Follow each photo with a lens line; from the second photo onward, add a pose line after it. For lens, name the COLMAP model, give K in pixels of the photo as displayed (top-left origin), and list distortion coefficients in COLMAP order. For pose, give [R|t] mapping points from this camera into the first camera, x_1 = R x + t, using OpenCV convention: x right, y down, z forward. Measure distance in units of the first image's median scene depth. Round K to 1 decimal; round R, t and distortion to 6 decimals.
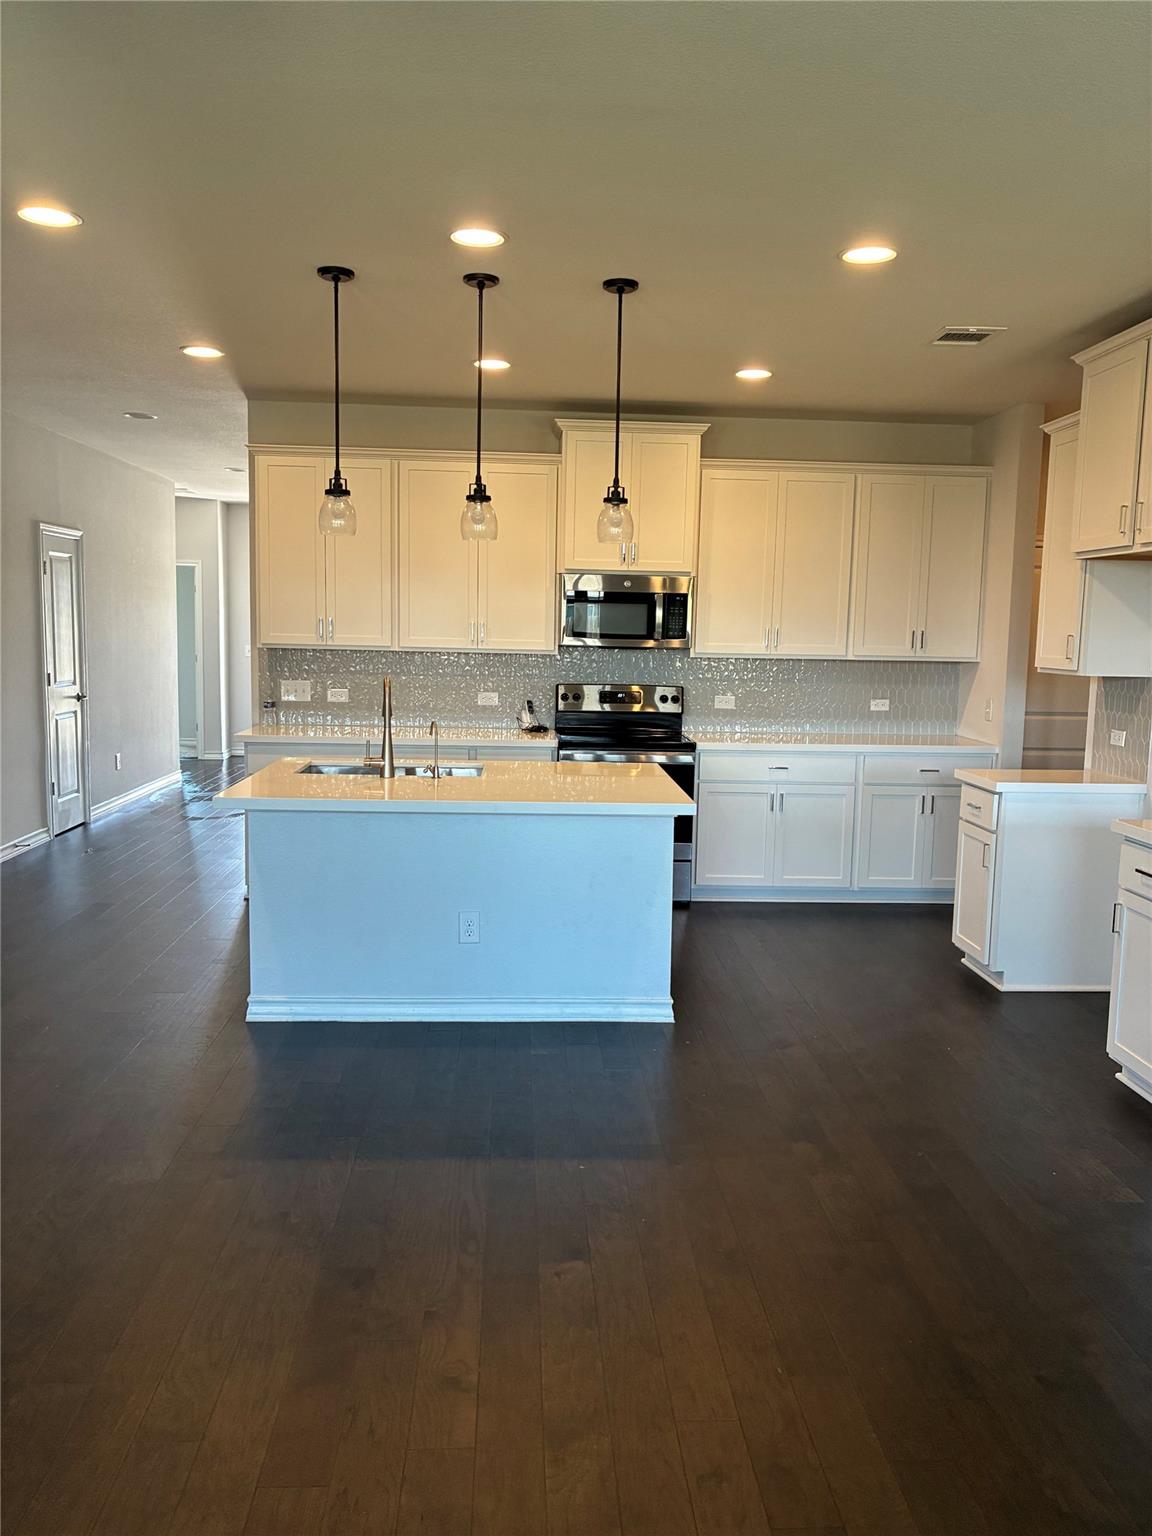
lens RADIAL K [[1162.6, 0, 576.0], [0, 1162.6, 770.8], [0, 0, 1]] dist [0.050137, -0.008358]
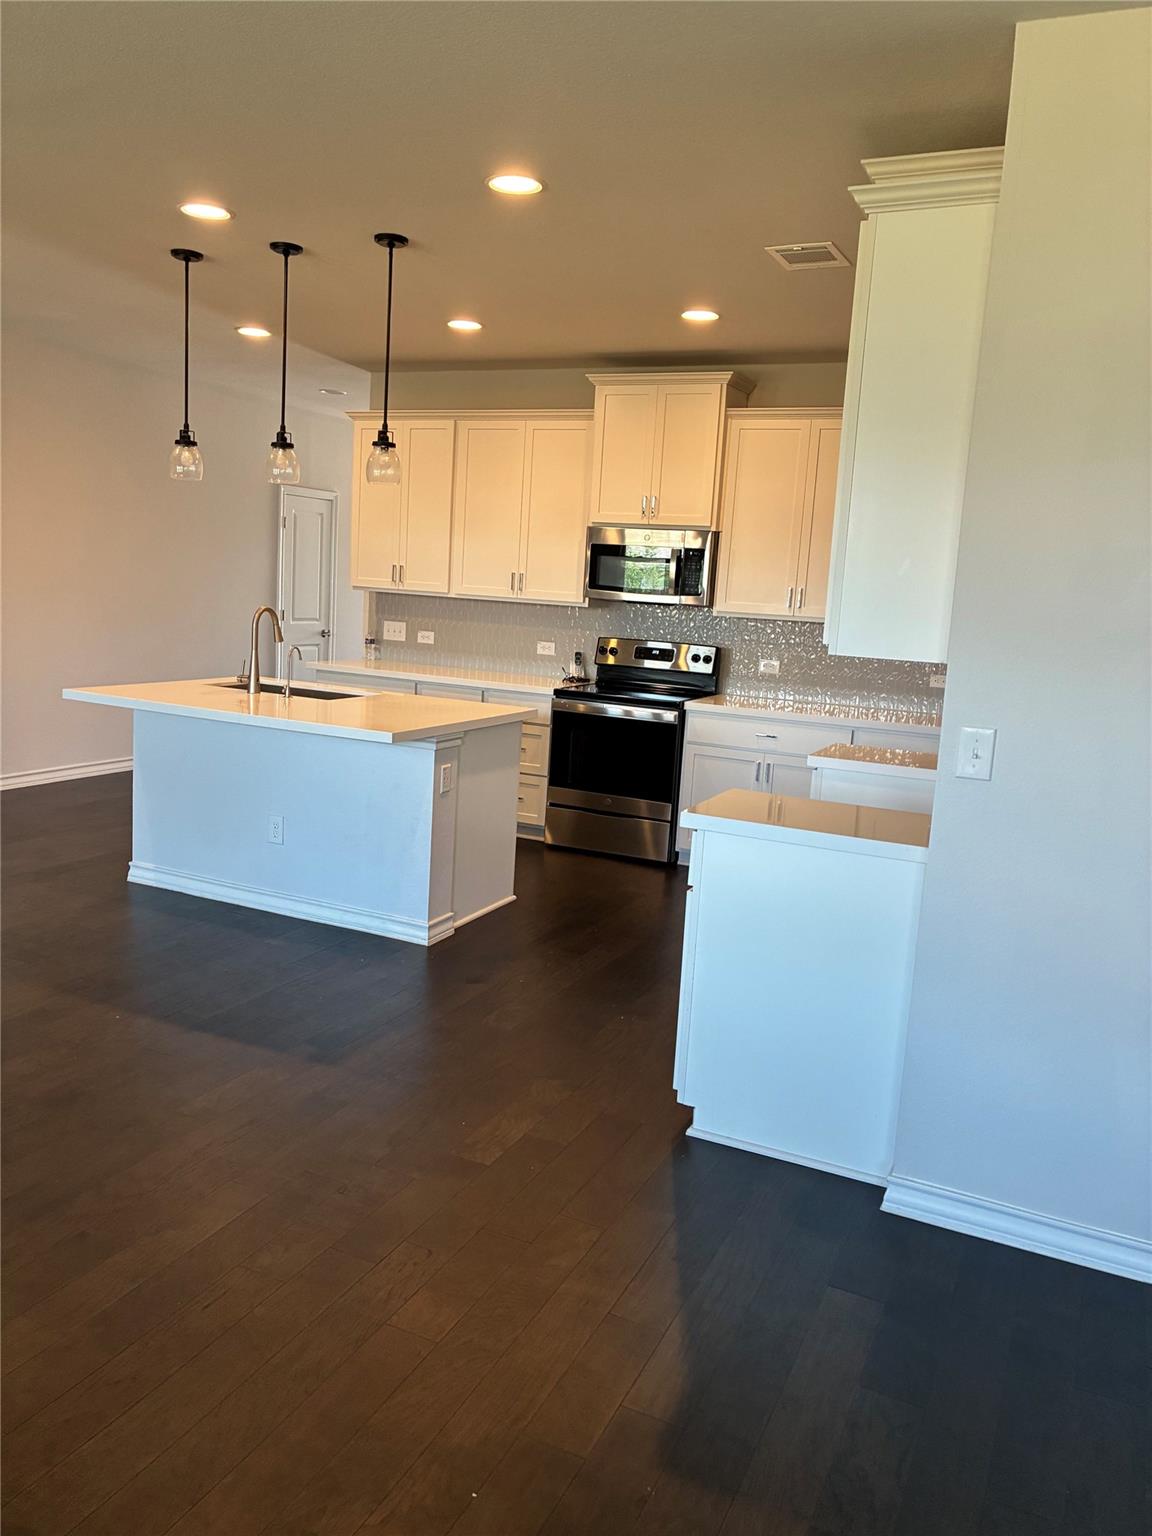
lens RADIAL K [[1162.6, 0, 572.9], [0, 1162.6, 767.4], [0, 0, 1]] dist [0.050137, -0.008358]
pose [[0.877839, 0.105662, -0.467155, 0.476092], [-0.098984, 0.994329, 0.038896, 0.001687], [0.468615, 0.012097, 0.883320, 0.094272]]
